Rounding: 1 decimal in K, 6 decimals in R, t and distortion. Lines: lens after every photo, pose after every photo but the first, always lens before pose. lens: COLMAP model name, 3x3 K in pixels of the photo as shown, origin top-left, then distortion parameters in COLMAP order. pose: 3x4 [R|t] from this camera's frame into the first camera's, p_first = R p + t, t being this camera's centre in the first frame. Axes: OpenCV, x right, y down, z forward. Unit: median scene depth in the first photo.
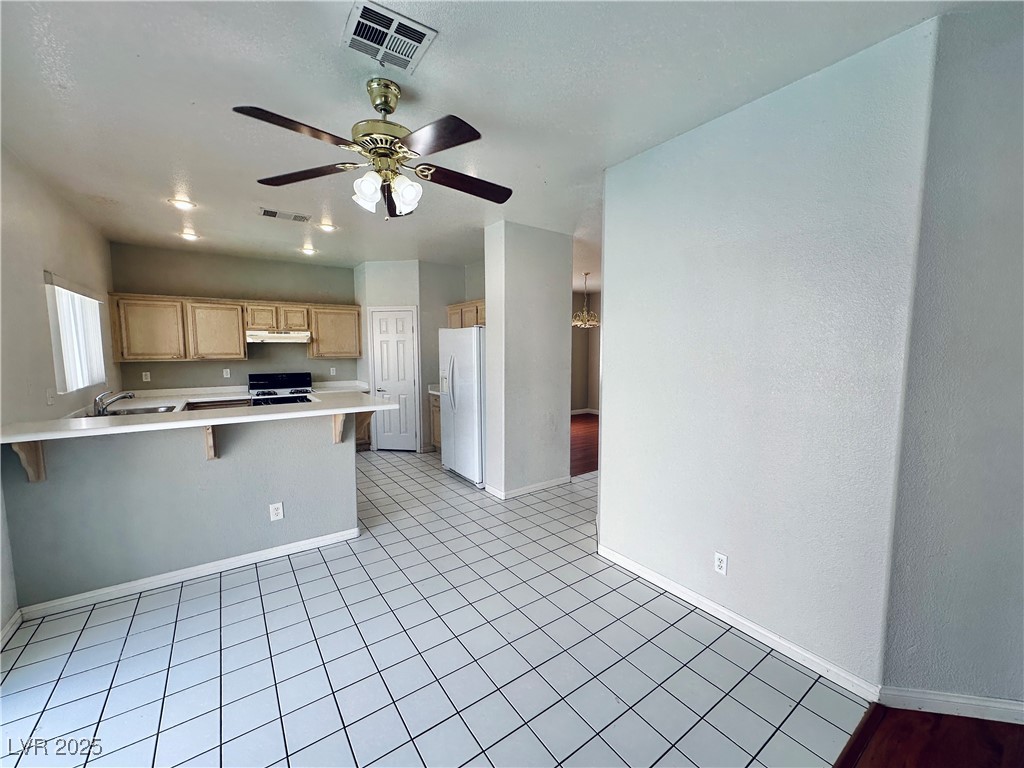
lens RADIAL K [[409.1, 0, 511.4], [0, 409.1, 385.6], [0, 0, 1]] dist [-0.001650, 0.000325]
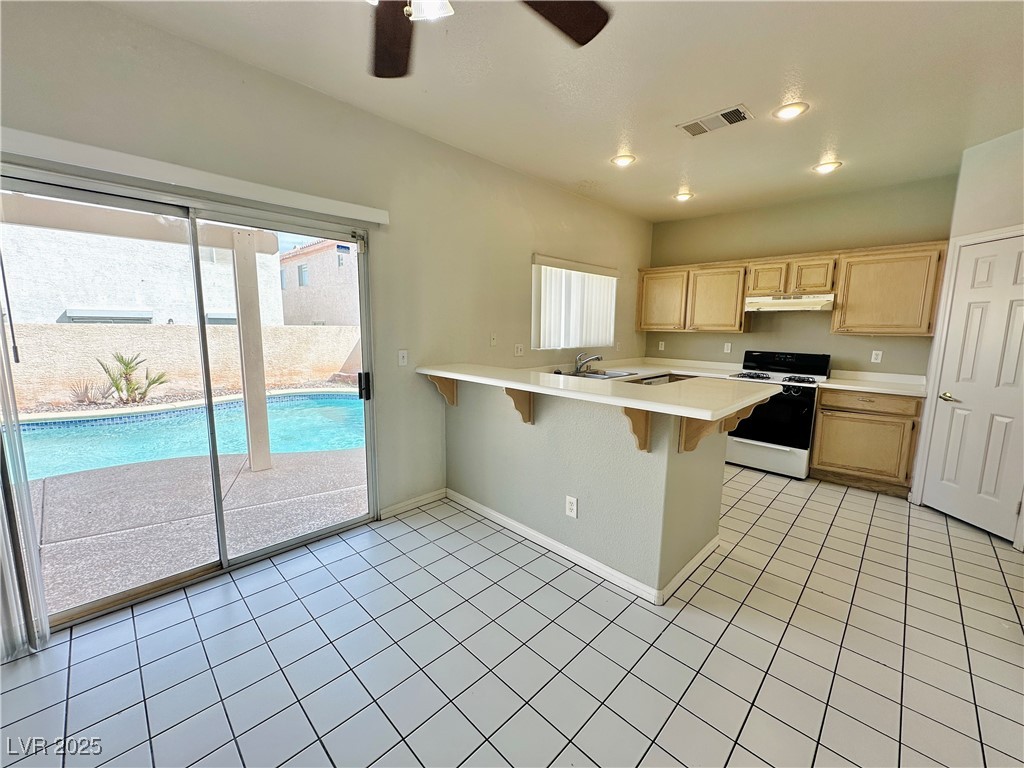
lens RADIAL K [[409.1, 0, 515.4], [0, 409.1, 384.5], [0, 0, 1]] dist [-0.001650, 0.000325]
pose [[0.175009, 0.142802, -0.974156, 0.099448], [-0.104916, 0.986497, 0.125763, -0.015792], [0.978961, 0.080195, 0.187628, 0.402843]]
